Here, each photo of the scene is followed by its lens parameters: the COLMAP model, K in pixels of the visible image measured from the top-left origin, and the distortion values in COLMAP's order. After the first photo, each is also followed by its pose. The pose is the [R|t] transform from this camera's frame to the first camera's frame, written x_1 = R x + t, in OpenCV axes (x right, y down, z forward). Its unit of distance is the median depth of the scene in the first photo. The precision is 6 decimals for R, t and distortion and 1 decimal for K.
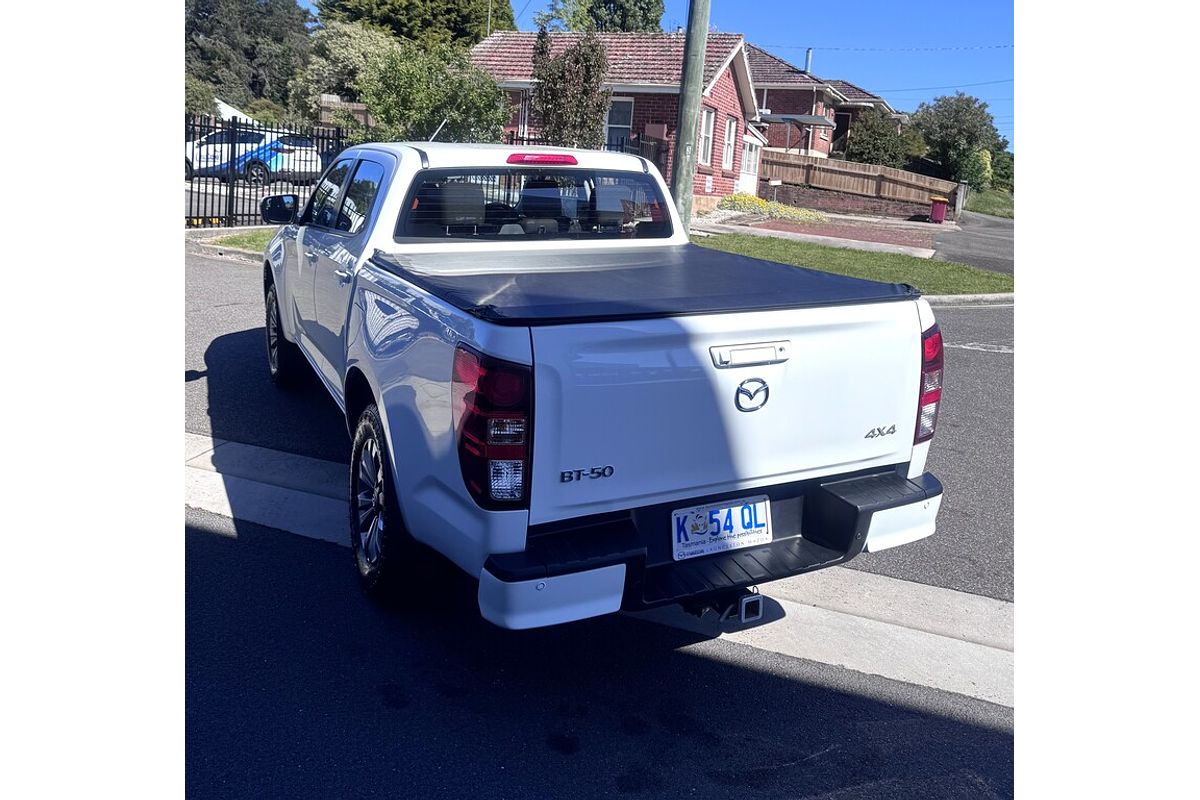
lens RADIAL K [[866.4, 0, 601.6], [0, 866.4, 307.4], [0, 0, 1]] dist [0.020048, 0.000978]
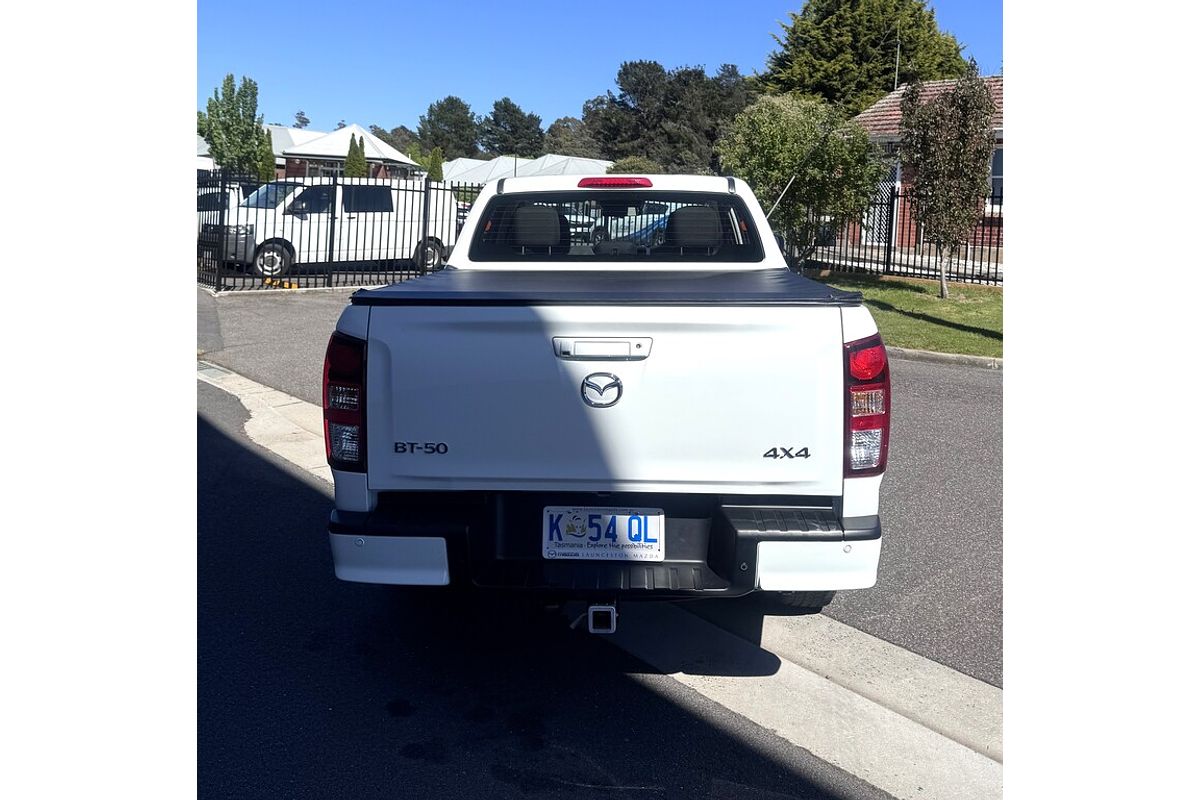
lens RADIAL K [[906.3, 0, 597.6], [0, 906.3, 303.7], [0, 0, 1]] dist [0.029457, -0.020707]
pose [[0.873750, 0.011586, -0.486237, 0.570660], [-0.055236, 0.995612, -0.075534, 0.070379], [0.483229, 0.092856, 0.870556, 0.092381]]
